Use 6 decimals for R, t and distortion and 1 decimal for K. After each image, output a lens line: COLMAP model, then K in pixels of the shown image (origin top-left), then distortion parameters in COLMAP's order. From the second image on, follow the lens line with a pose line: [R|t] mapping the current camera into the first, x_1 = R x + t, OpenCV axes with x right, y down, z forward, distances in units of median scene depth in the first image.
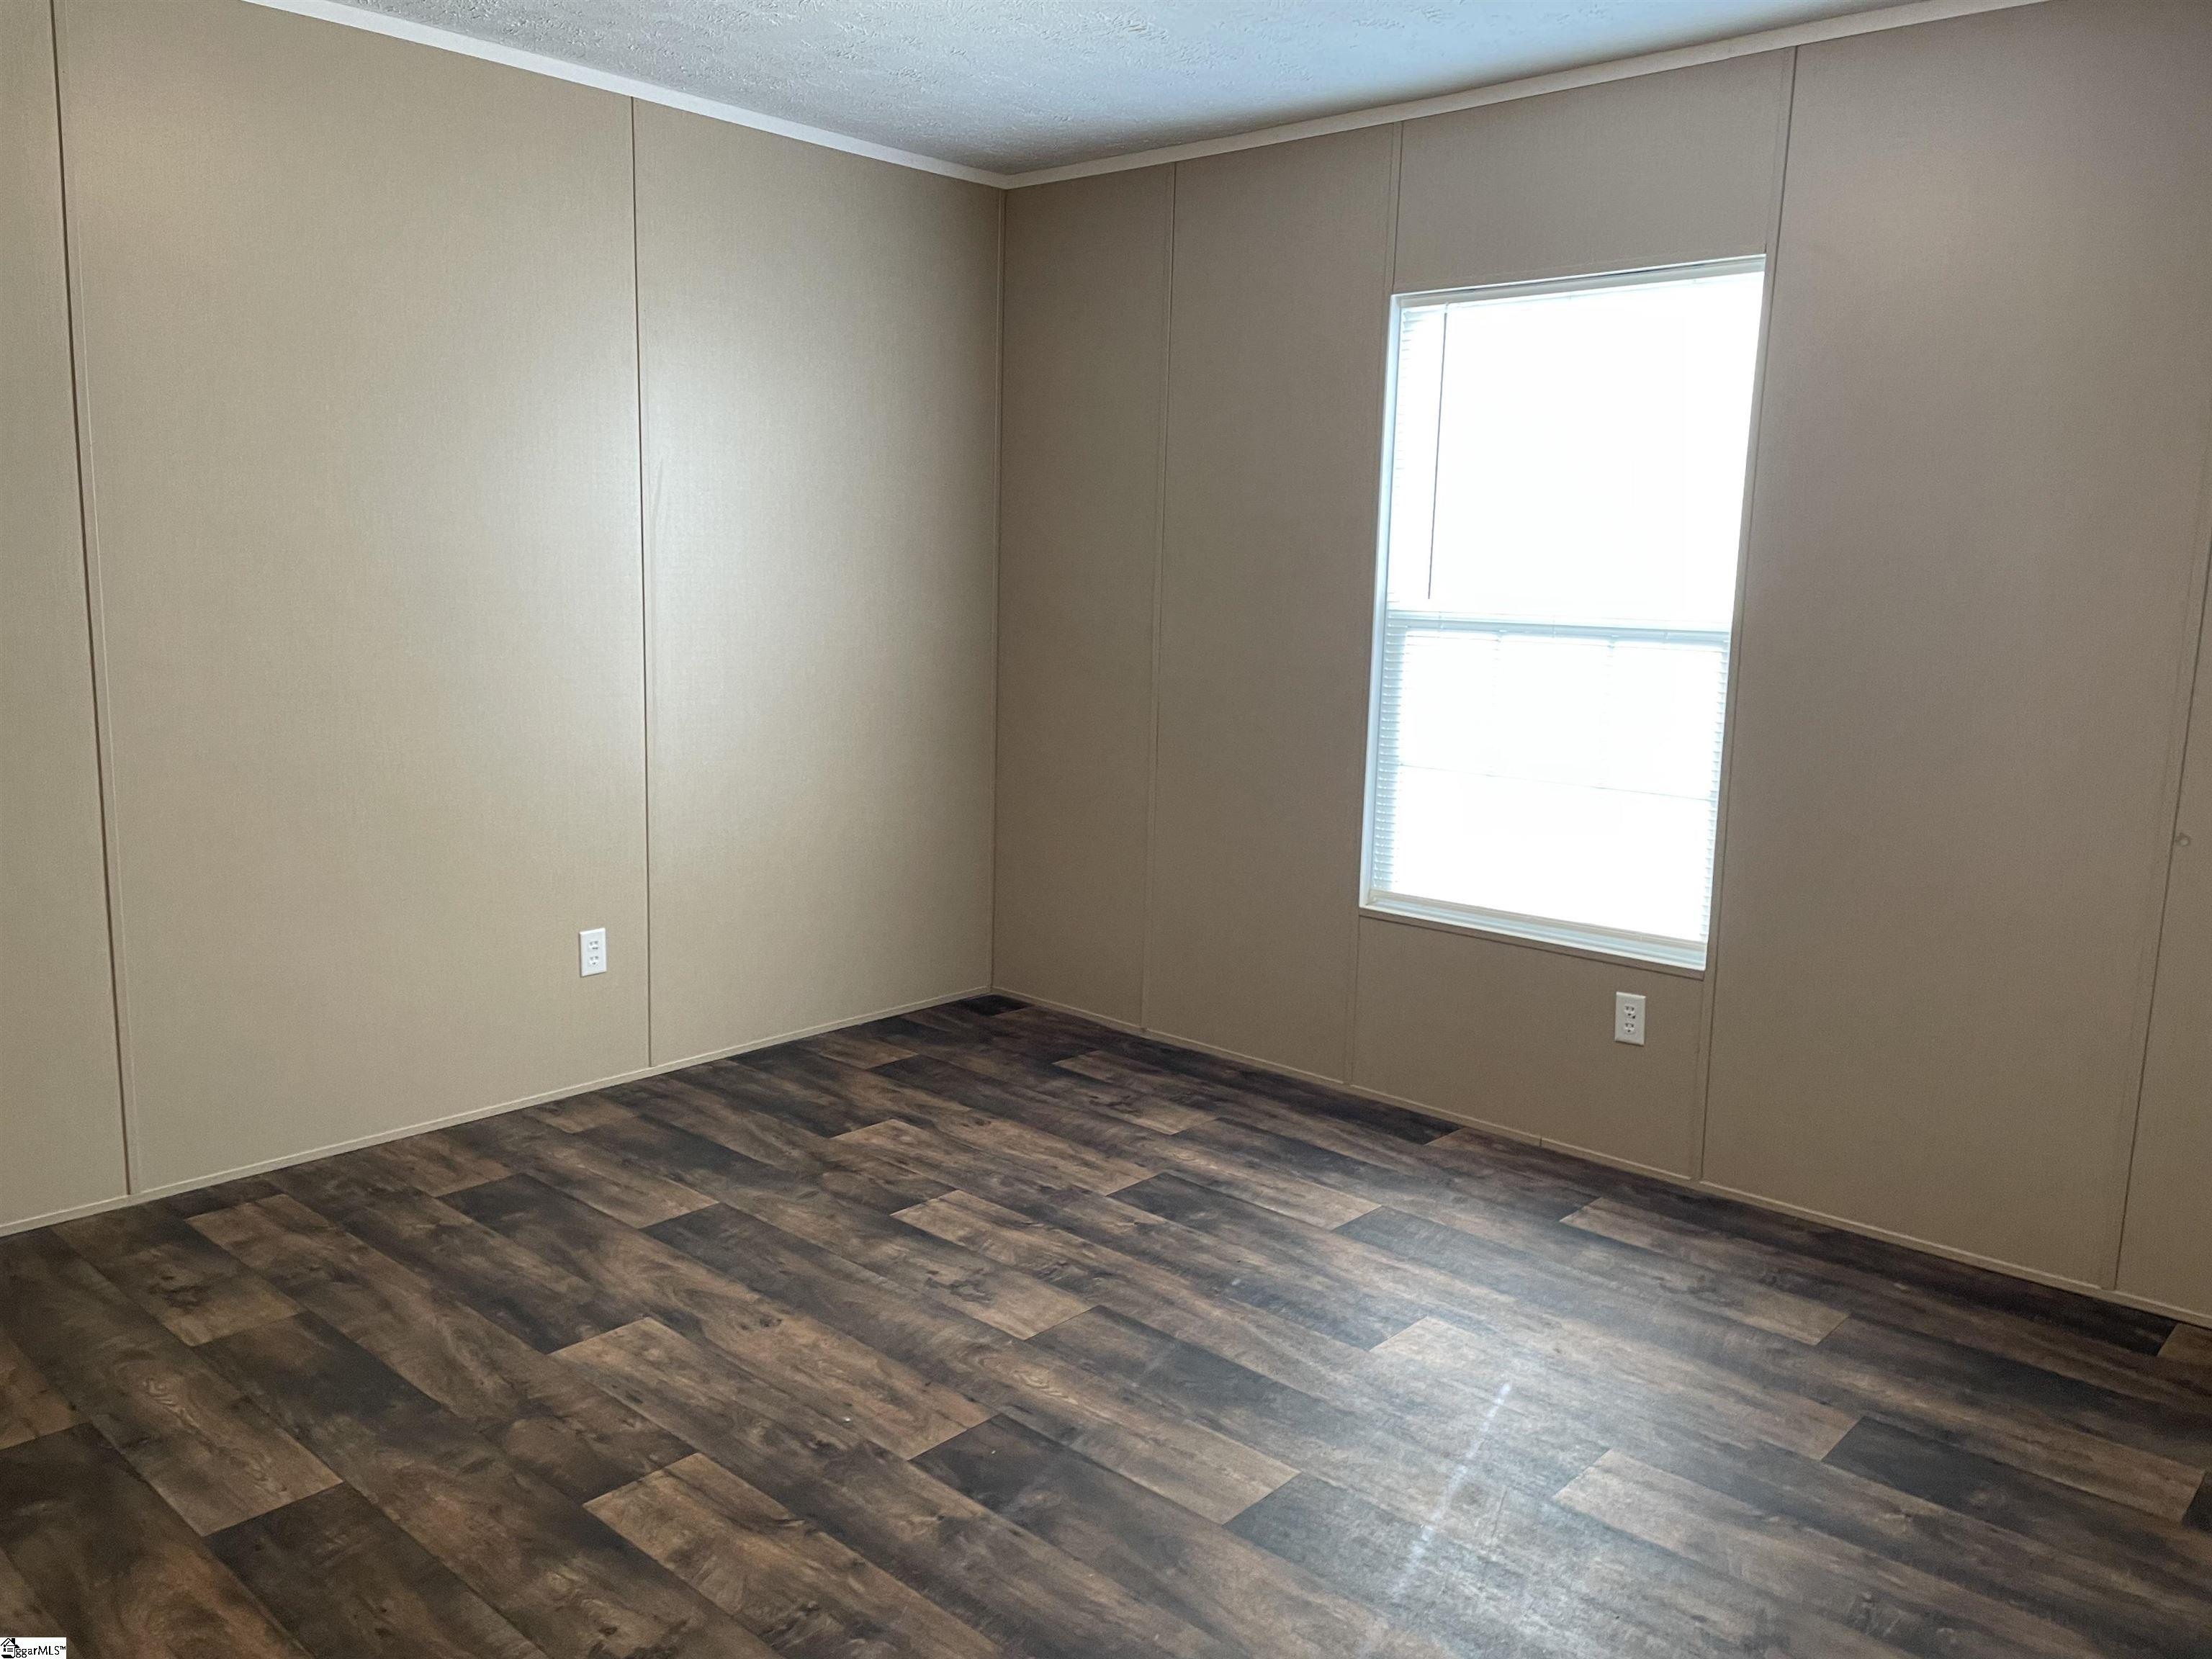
lens RADIAL K [[1617.5, 0, 1106.0], [0, 1617.5, 829.5], [0, 0, 1]] dist [0.044187, -0.035079]
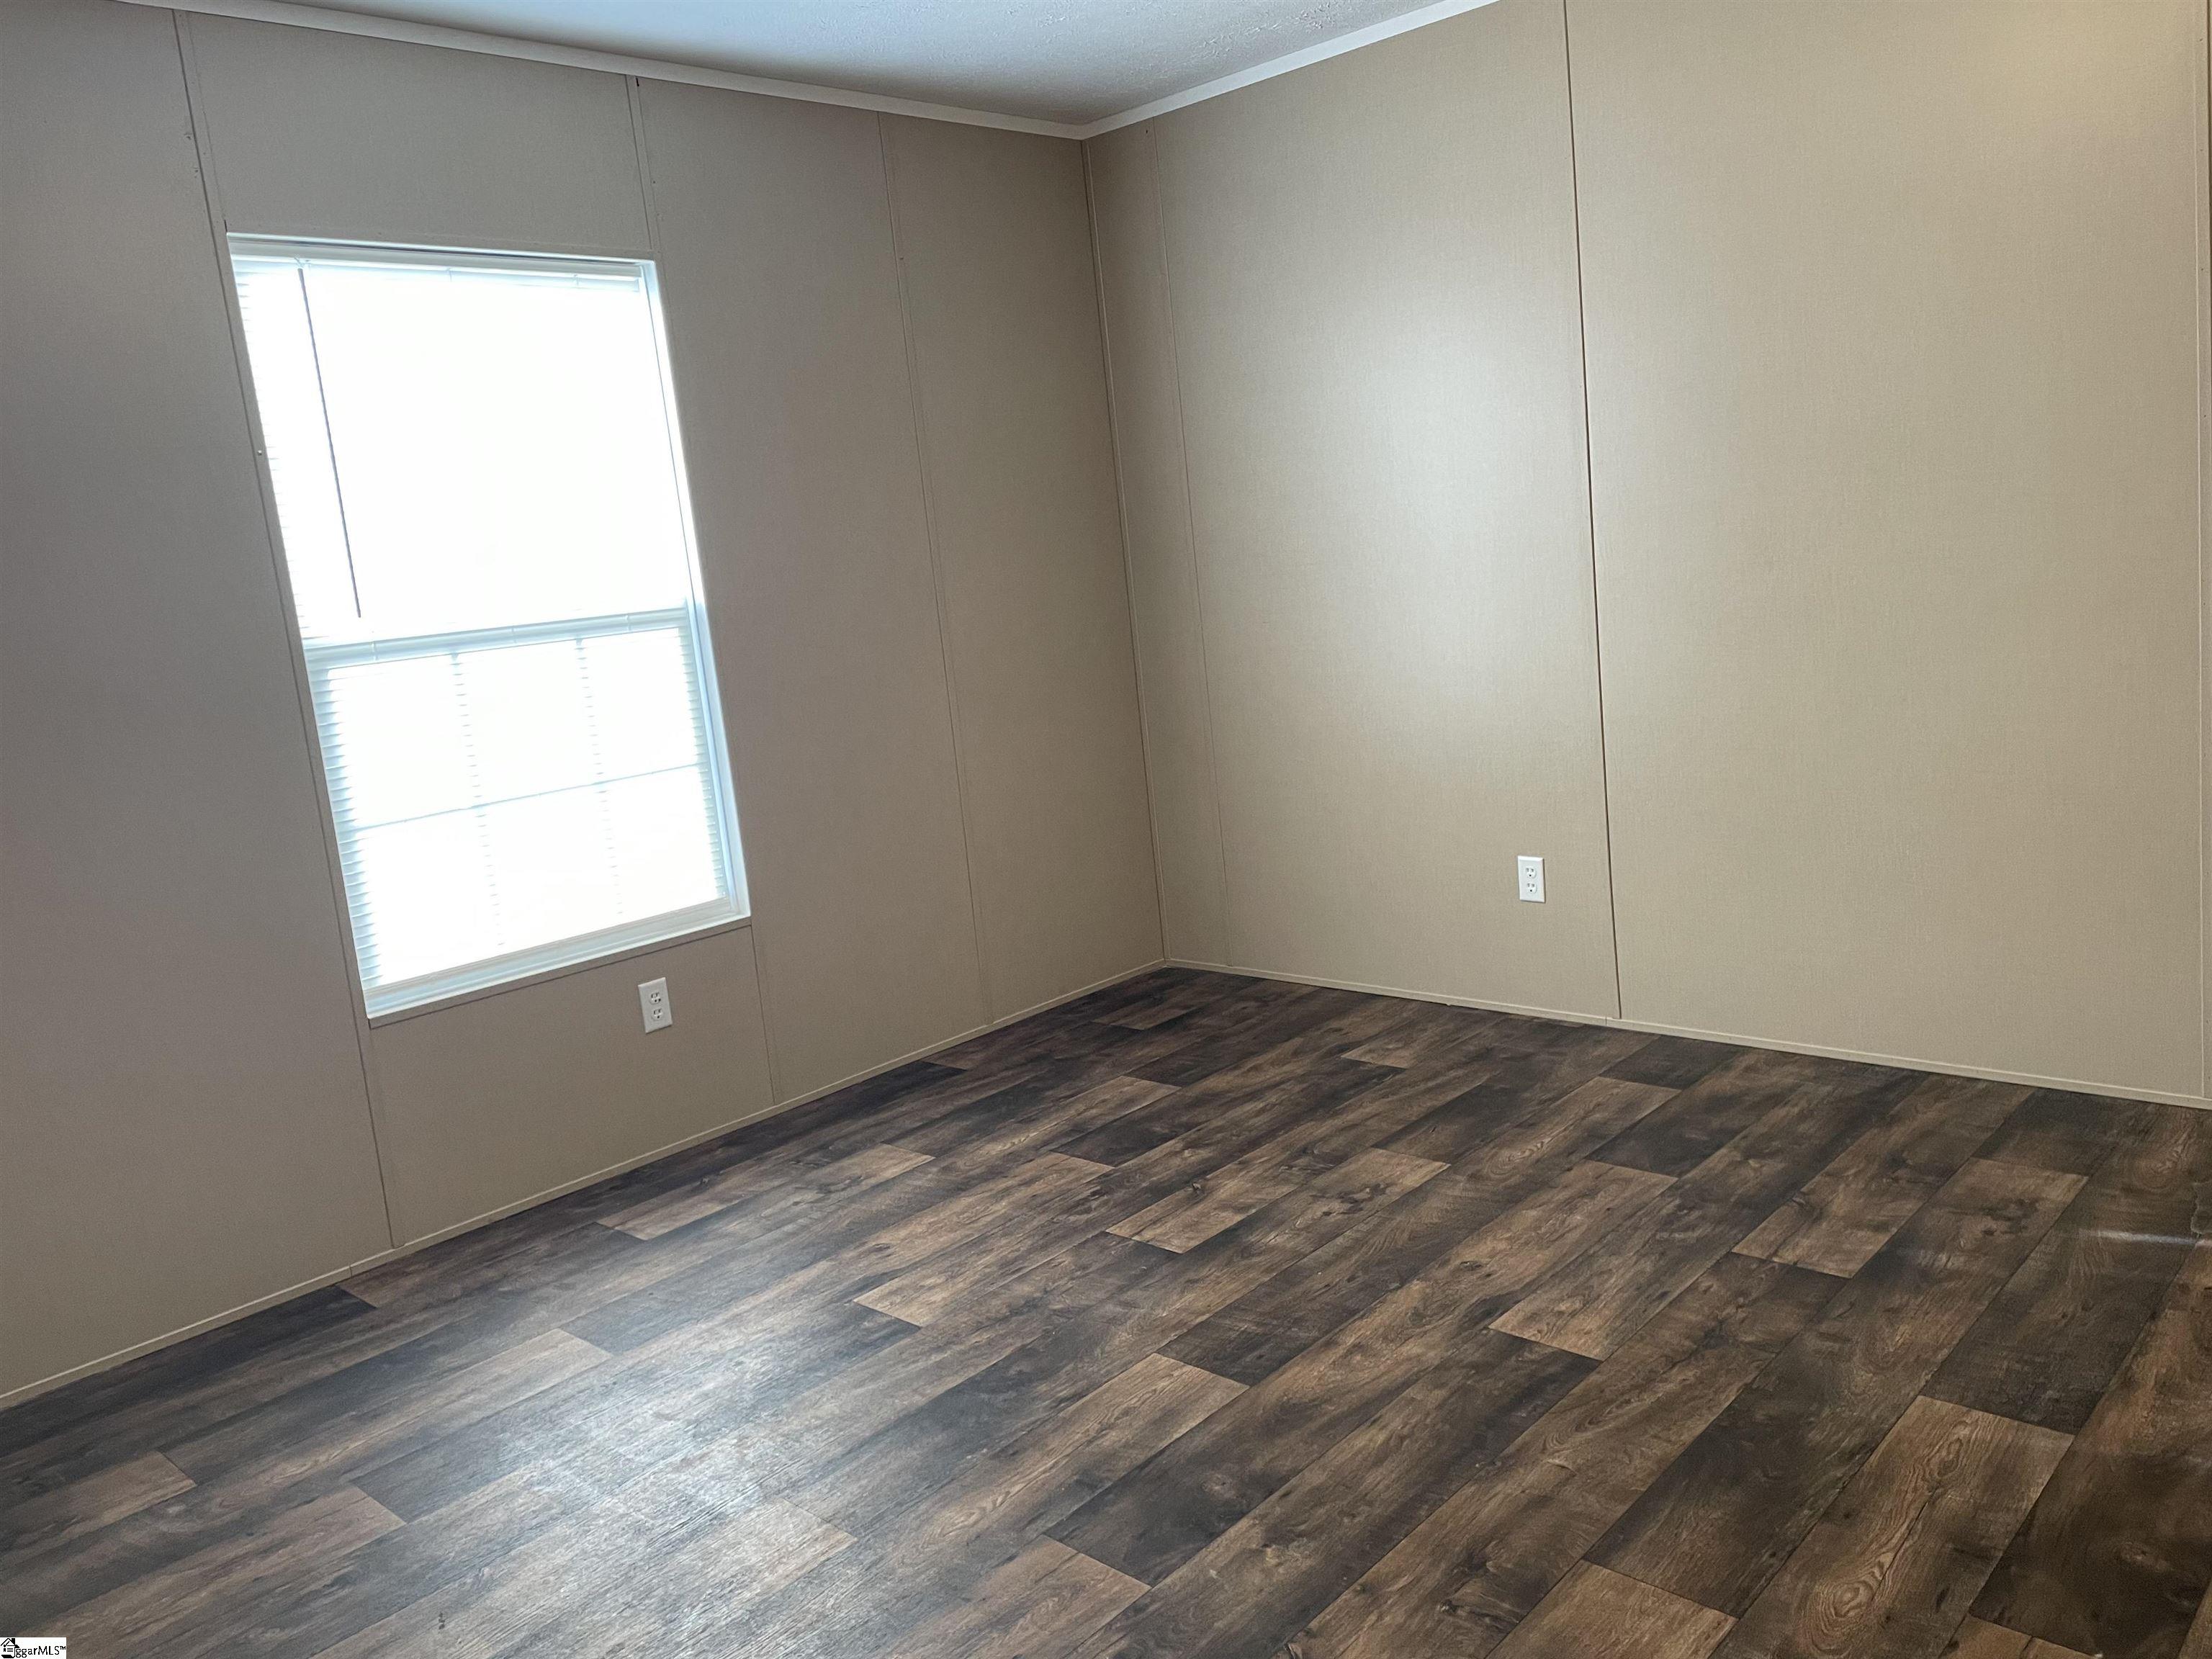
lens RADIAL K [[1684.5, 0, 1119.0], [0, 1684.5, 782.3], [0, 0, 1]] dist [0.052426, -0.008170]
pose [[0.023813, -0.173279, 0.984585, -0.797279], [0.257663, 0.952655, 0.161428, -0.128146], [-0.965941, 0.249847, 0.067333, 0.737139]]
